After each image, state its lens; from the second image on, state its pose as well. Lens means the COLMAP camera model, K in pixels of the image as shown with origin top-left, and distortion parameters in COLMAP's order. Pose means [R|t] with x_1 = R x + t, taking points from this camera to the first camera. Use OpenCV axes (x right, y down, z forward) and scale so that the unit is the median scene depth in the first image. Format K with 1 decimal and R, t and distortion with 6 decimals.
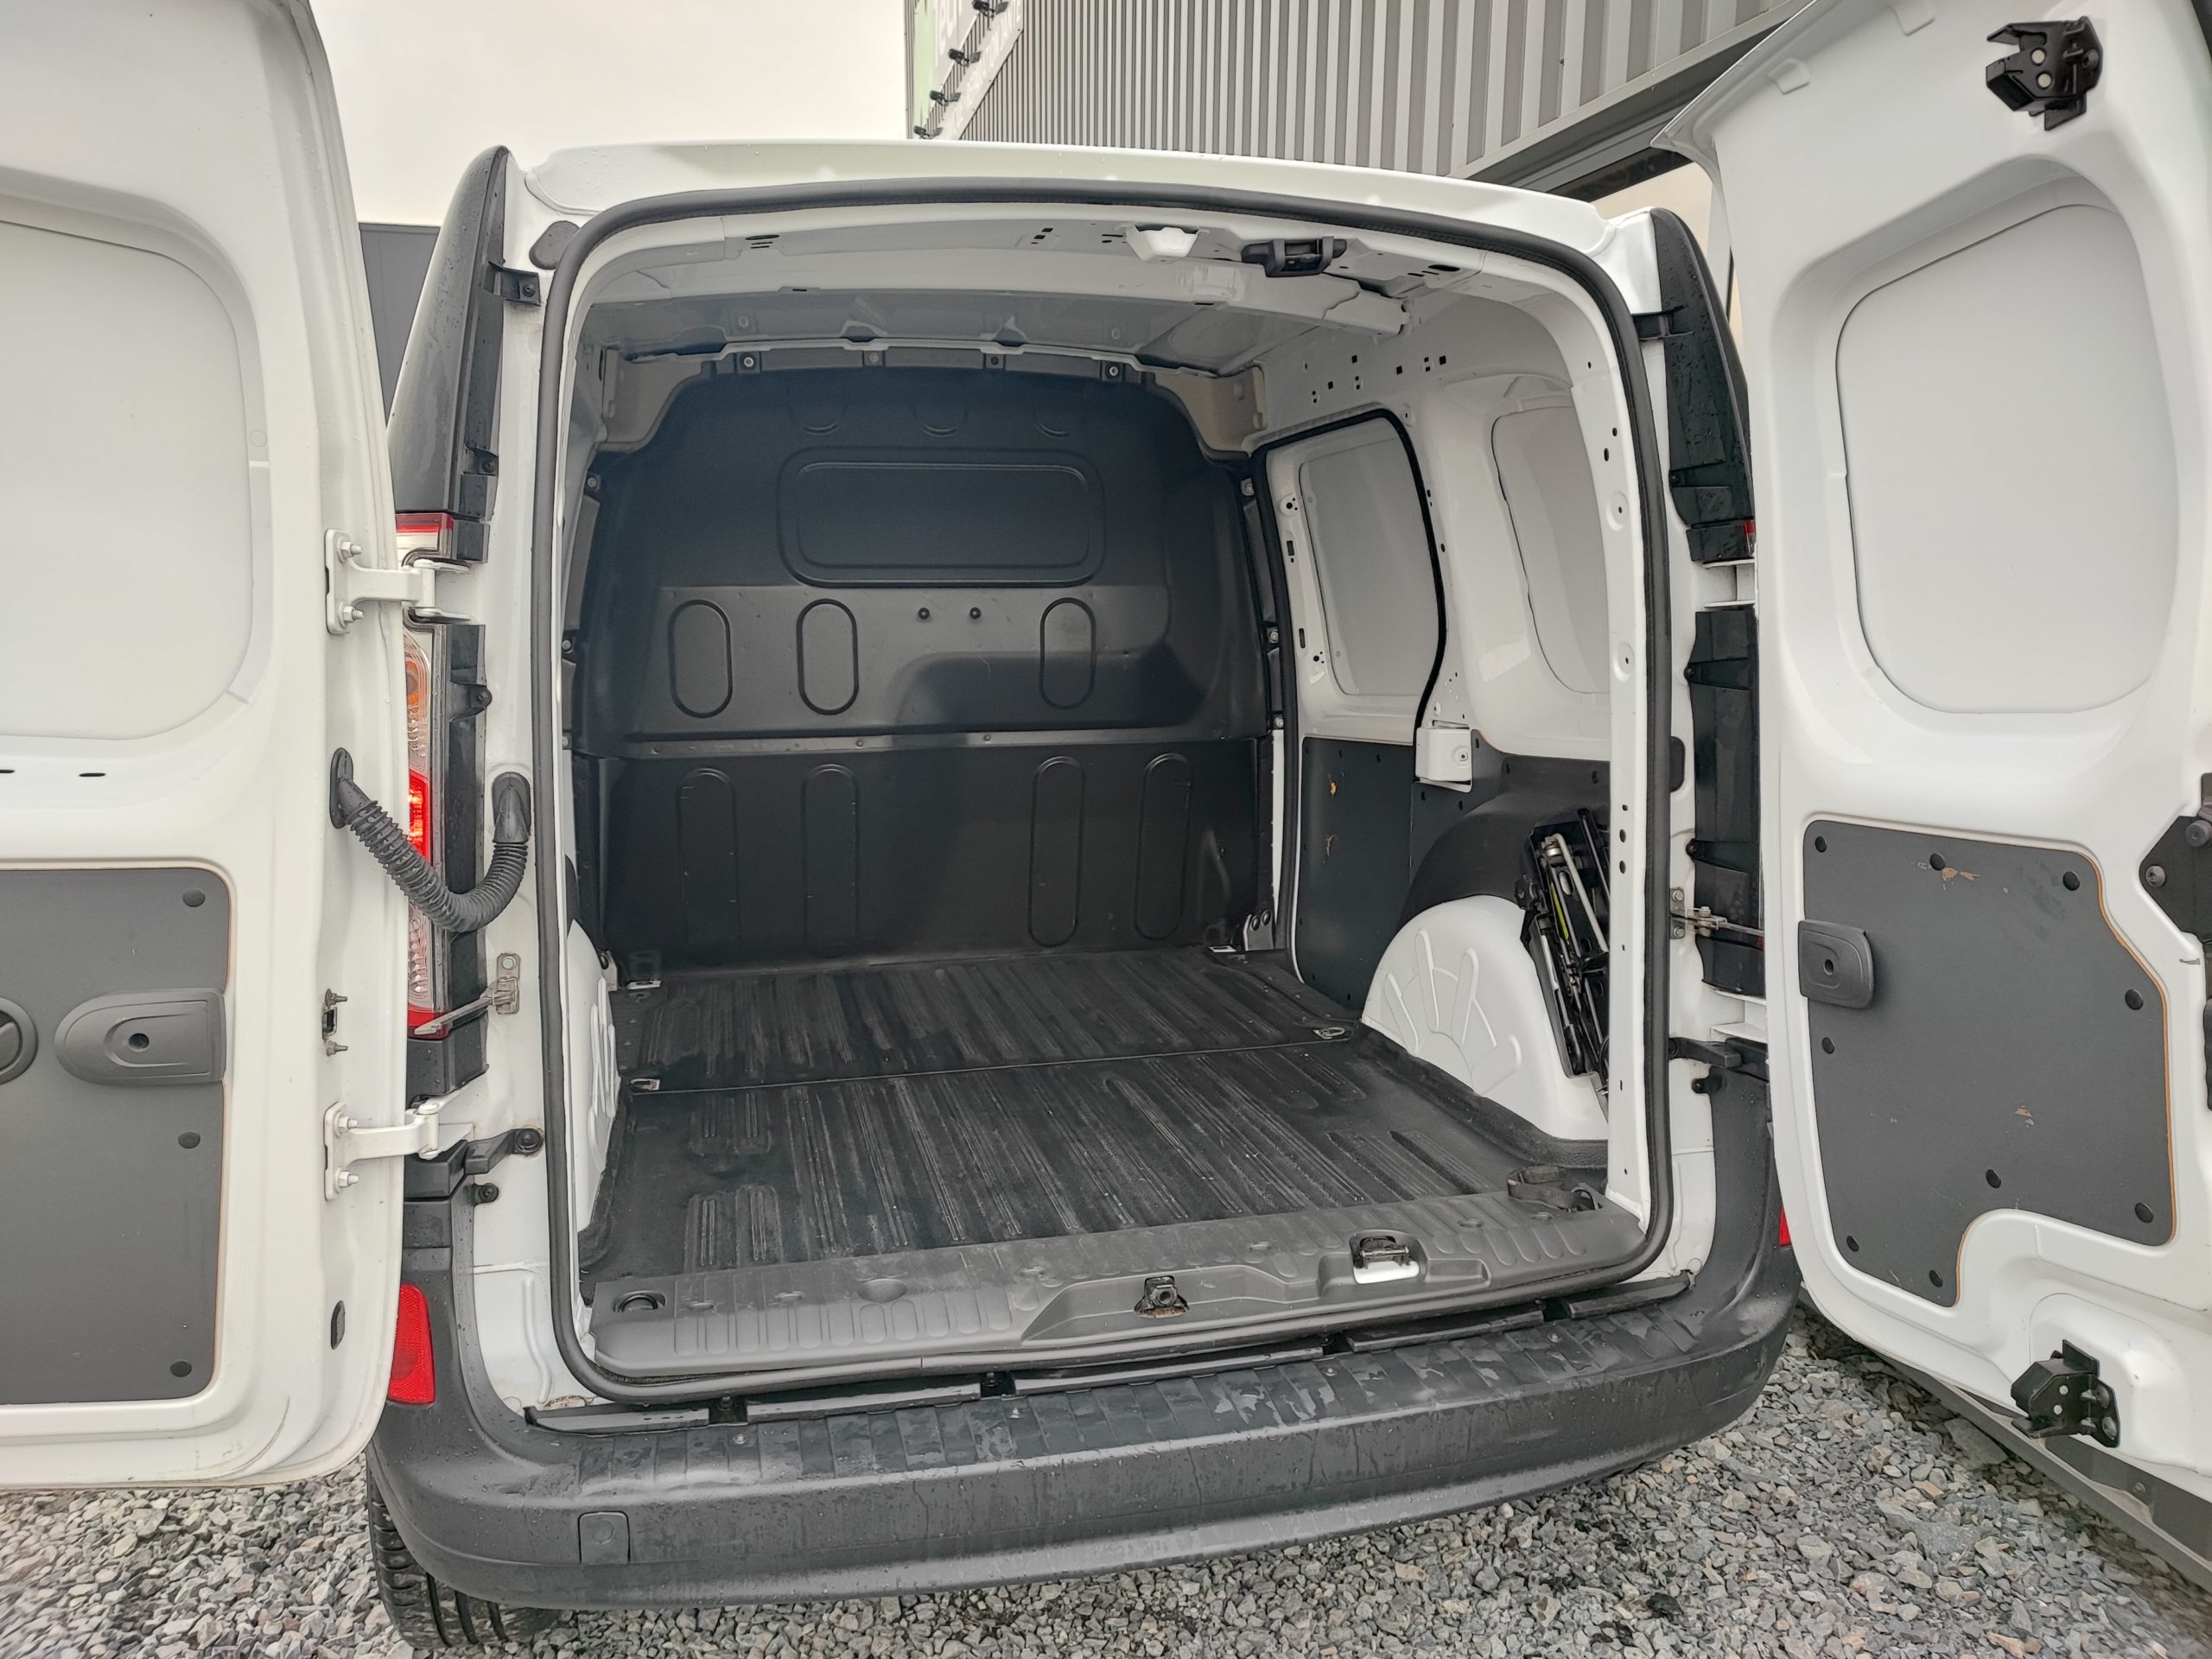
lens RADIAL K [[1622.6, 0, 1104.6], [0, 1622.6, 827.1], [0, 0, 1]] dist [0.042375, -0.041547]
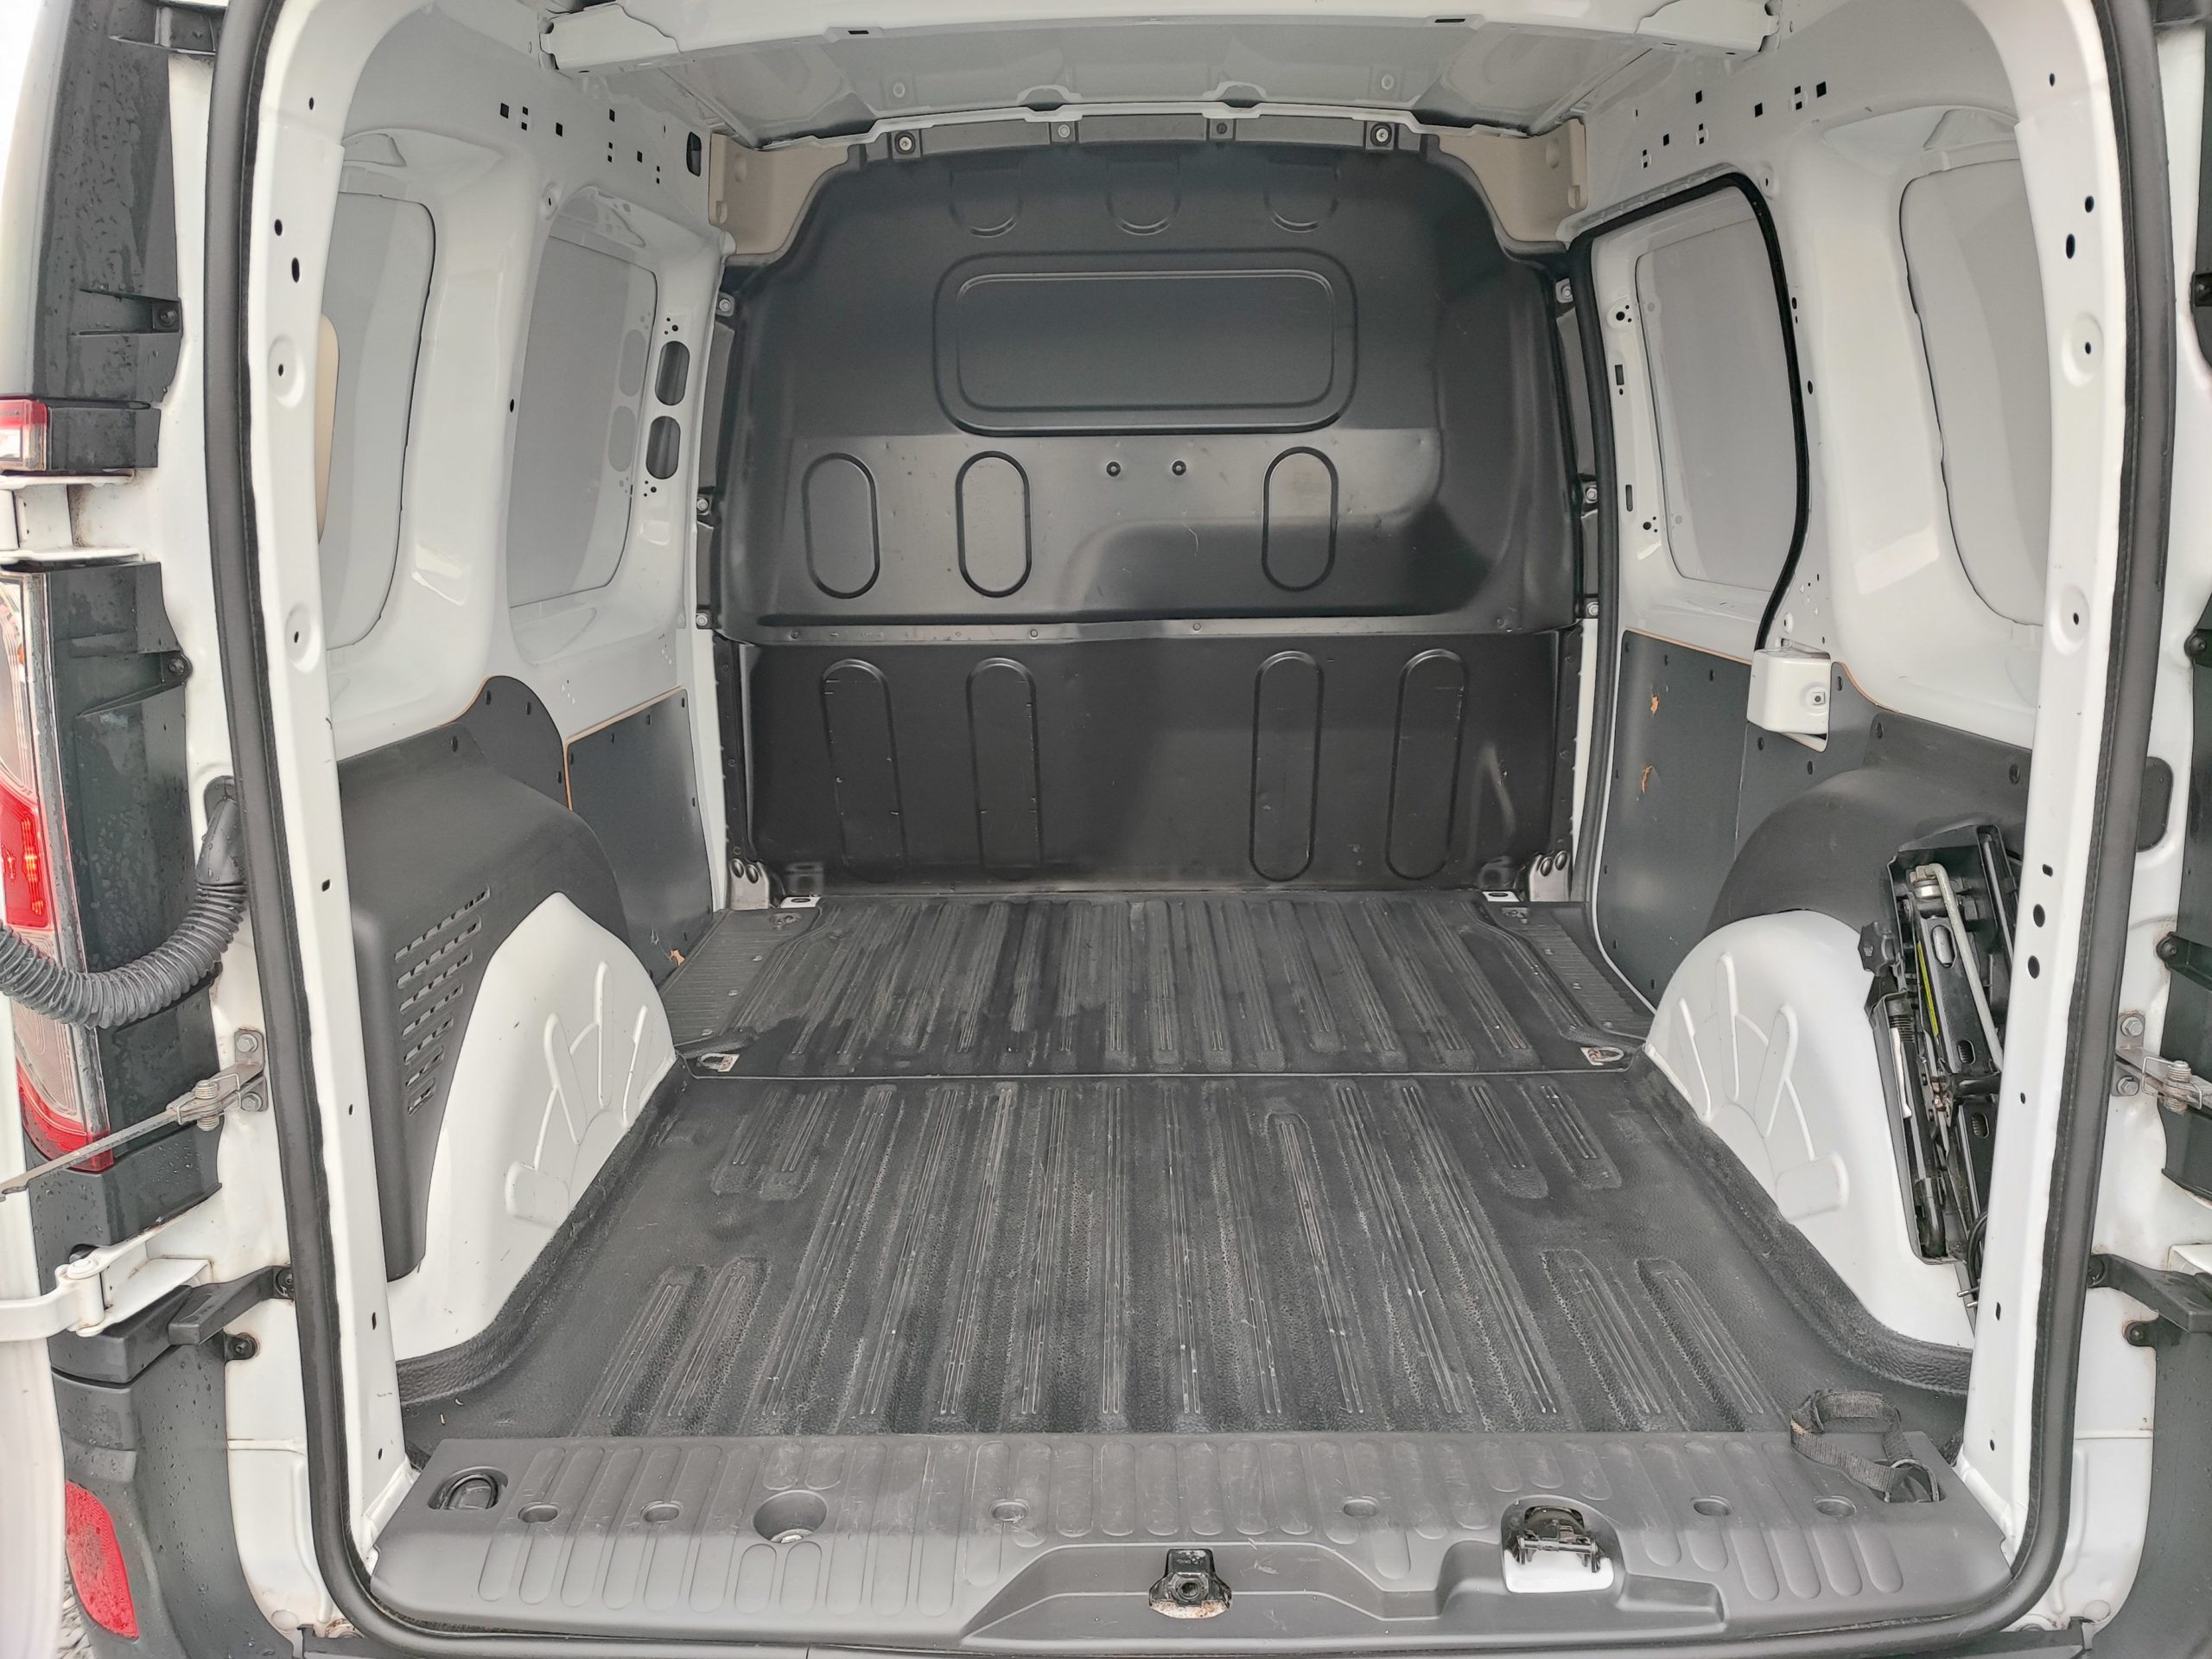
lens RADIAL K [[1622.6, 0, 1102.6], [0, 1622.6, 830.2], [0, 0, 1]] dist [0.042375, -0.041547]
pose [[0.969766, 0.057625, -0.237136, 0.095162], [-0.028732, 0.991923, 0.123544, -0.065232], [0.242340, -0.112996, 0.963589, 0.260138]]
